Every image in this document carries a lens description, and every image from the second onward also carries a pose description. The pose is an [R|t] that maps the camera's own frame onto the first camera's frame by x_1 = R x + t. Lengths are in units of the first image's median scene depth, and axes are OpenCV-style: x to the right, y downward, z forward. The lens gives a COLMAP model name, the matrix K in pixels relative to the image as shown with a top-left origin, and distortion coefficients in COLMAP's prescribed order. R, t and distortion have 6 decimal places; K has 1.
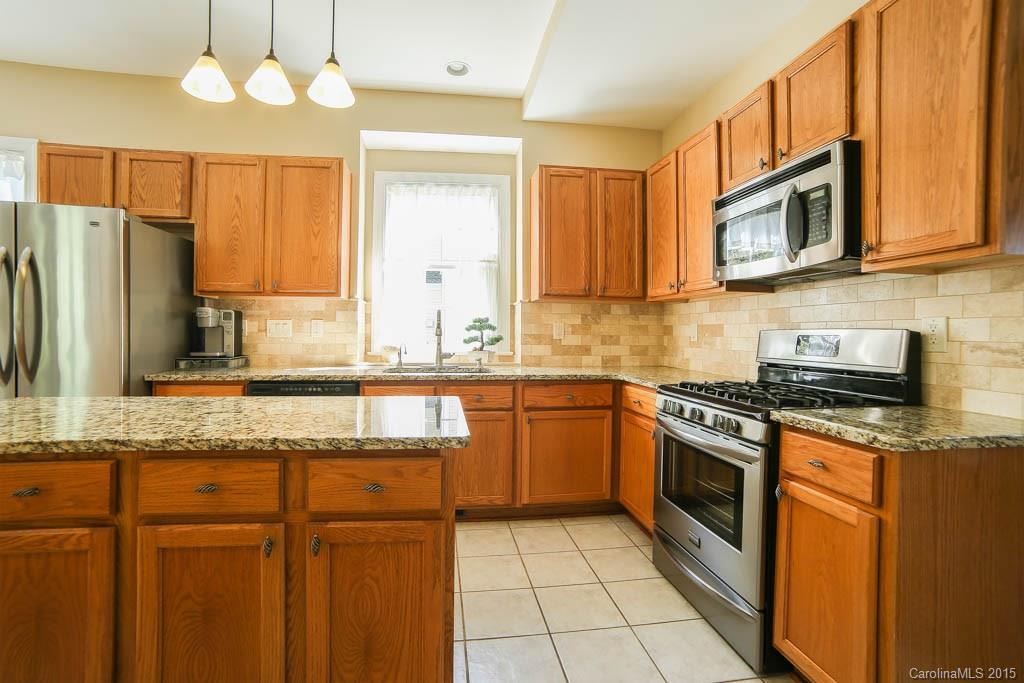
lens RADIAL K [[446.8, 0, 509.9], [0, 446.8, 339.1], [0, 0, 1]] dist [-0.105510, 0.039507]
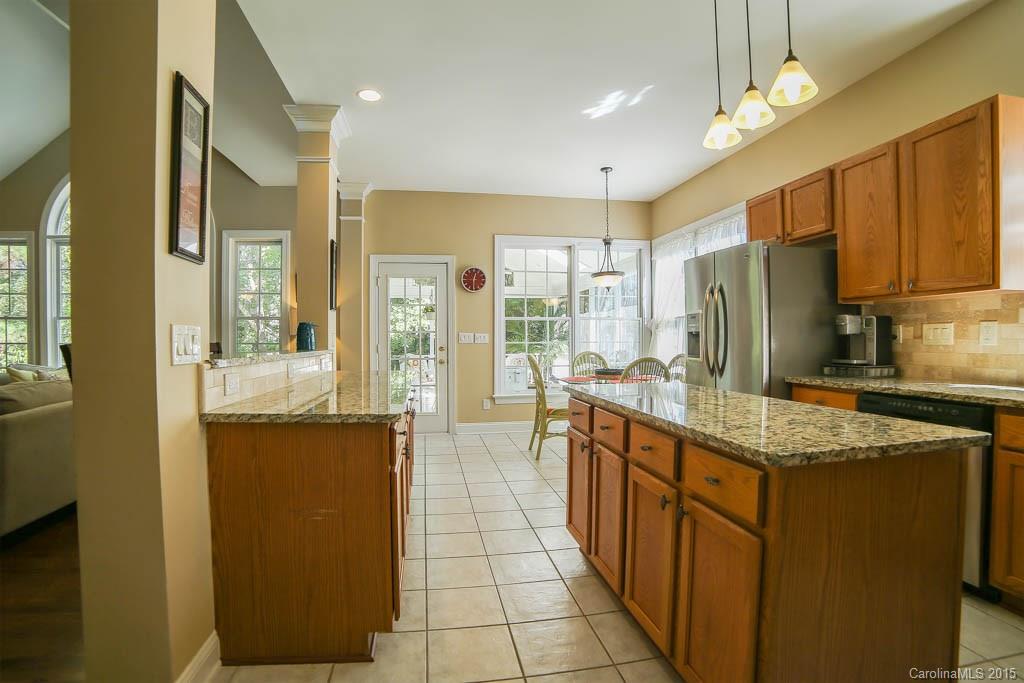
lens RADIAL K [[474.1, 0, 512.0], [0, 474.1, 341.5], [0, 0, 1]] dist [-0.071405, 0.008039]
pose [[0.018506, -0.006708, -0.999806, 0.335033], [-0.008935, 0.999936, -0.006874, 0.002849], [0.999789, 0.009060, 0.018445, 0.197276]]
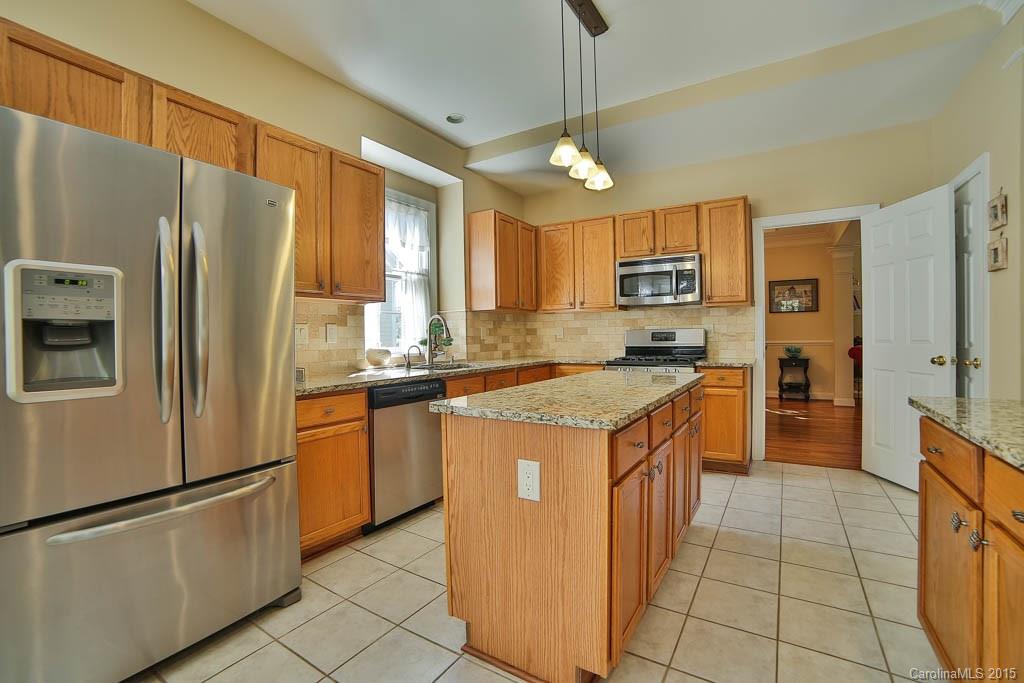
lens RADIAL K [[446.8, 0, 509.9], [0, 446.8, 339.1], [0, 0, 1]] dist [-0.105510, 0.039507]
pose [[0.647641, -0.023451, 0.761584, -1.046384], [0.031619, 0.999492, 0.003888, -0.004399], [-0.761289, 0.021562, 0.648054, 0.097968]]
